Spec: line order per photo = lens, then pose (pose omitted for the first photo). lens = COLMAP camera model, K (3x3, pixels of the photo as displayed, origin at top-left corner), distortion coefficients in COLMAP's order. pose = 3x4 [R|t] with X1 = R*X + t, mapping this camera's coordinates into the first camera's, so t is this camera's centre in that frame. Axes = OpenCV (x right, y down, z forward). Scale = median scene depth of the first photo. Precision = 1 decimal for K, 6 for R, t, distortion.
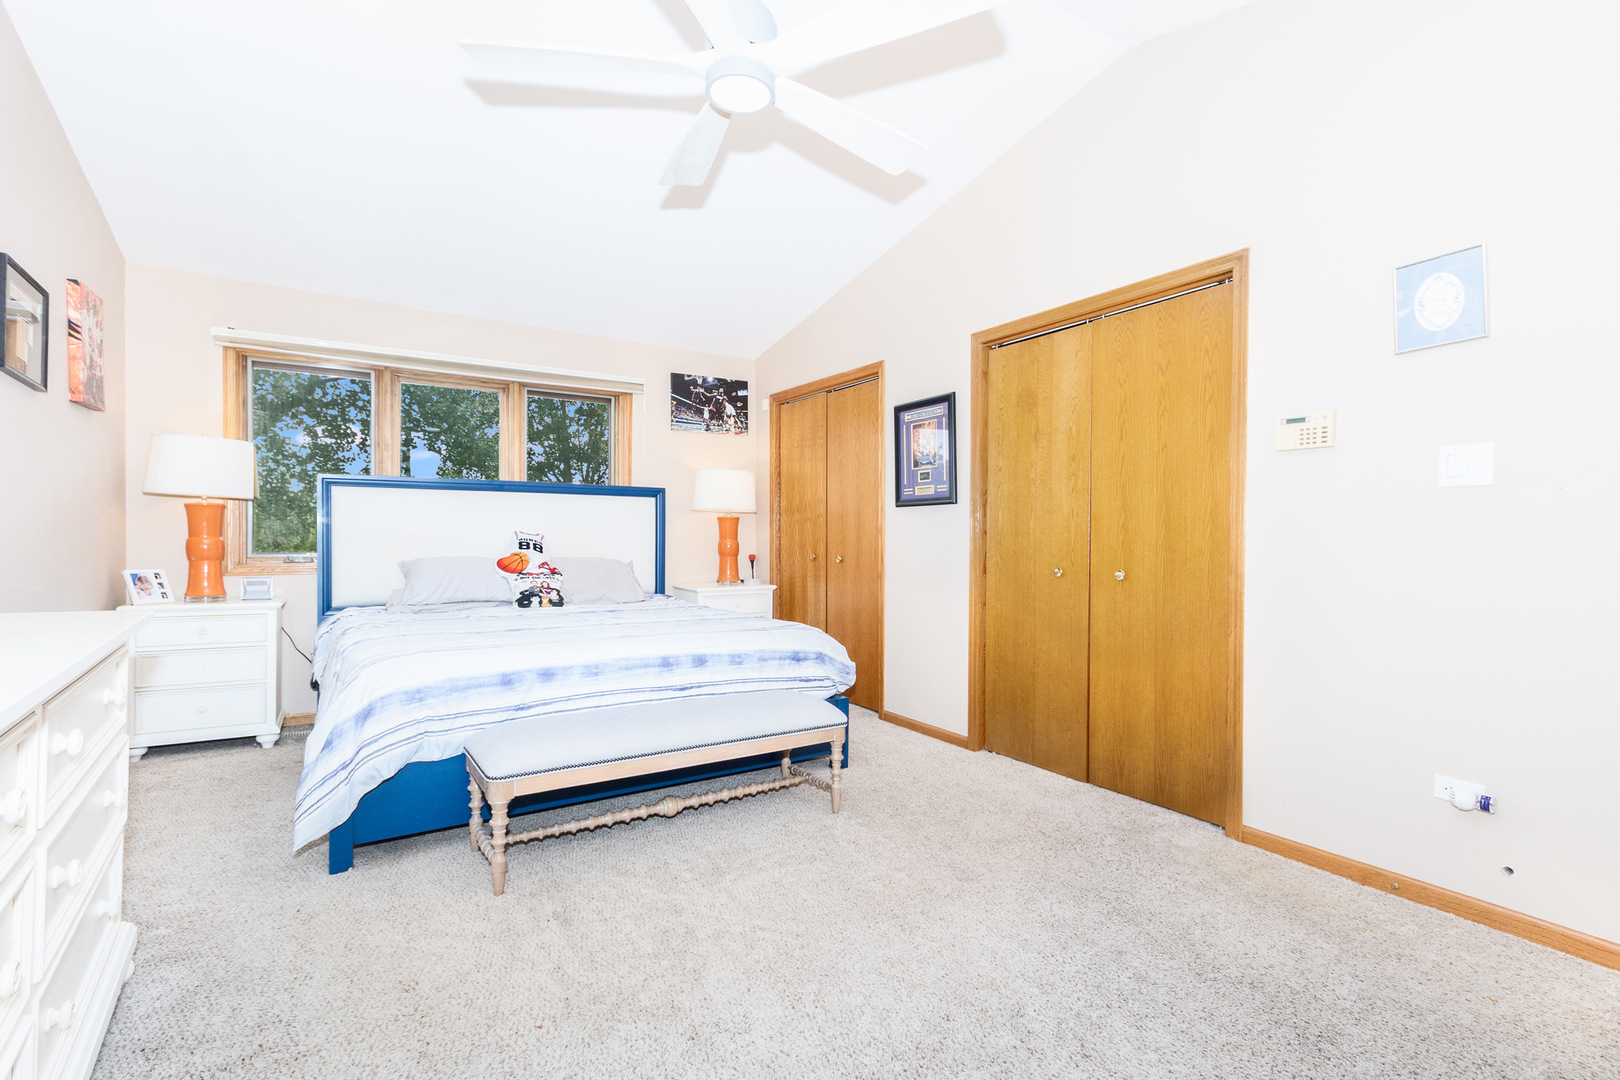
lens RADIAL K [[739.0, 0, 810.0], [0, 739.0, 540.0], [0, 0, 1]] dist [-0.001571, -0.000352]
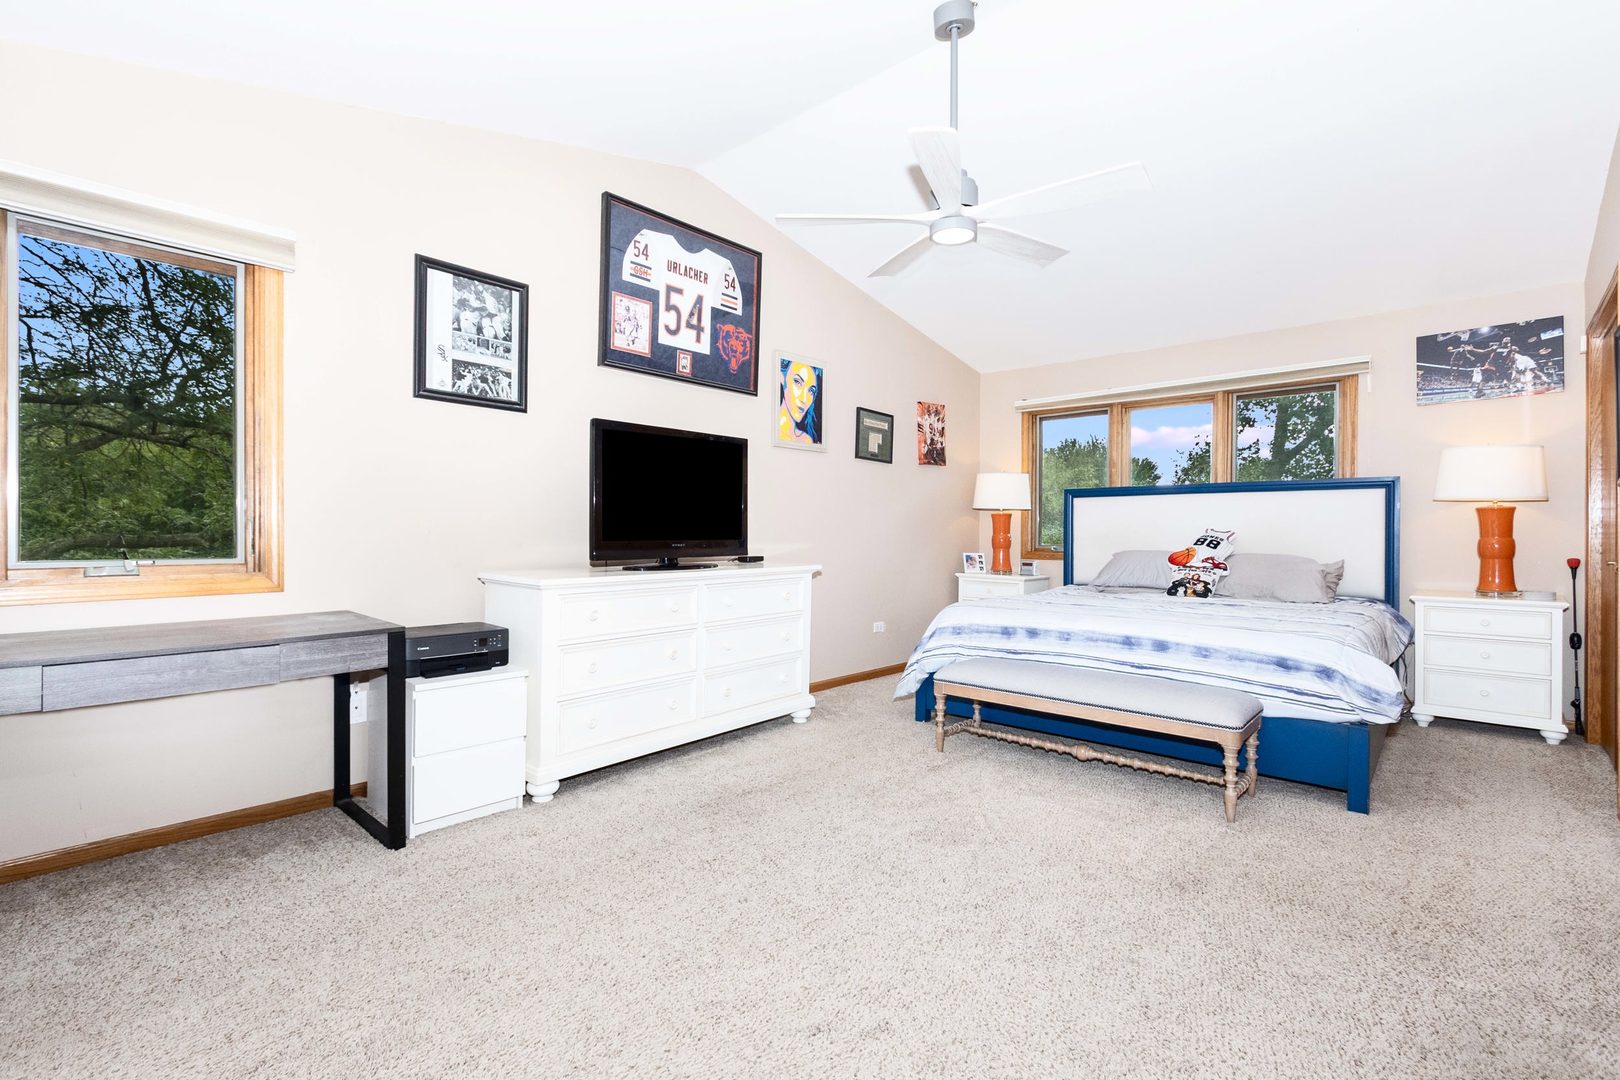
lens RADIAL K [[739.0, 0, 810.0], [0, 739.0, 540.0], [0, 0, 1]] dist [-0.001571, -0.000352]
pose [[0.253851, 0.005716, -0.967226, 0.509936], [-0.005245, 0.999976, 0.004533, 0.002727], [0.967229, 0.003922, 0.253875, 0.143507]]
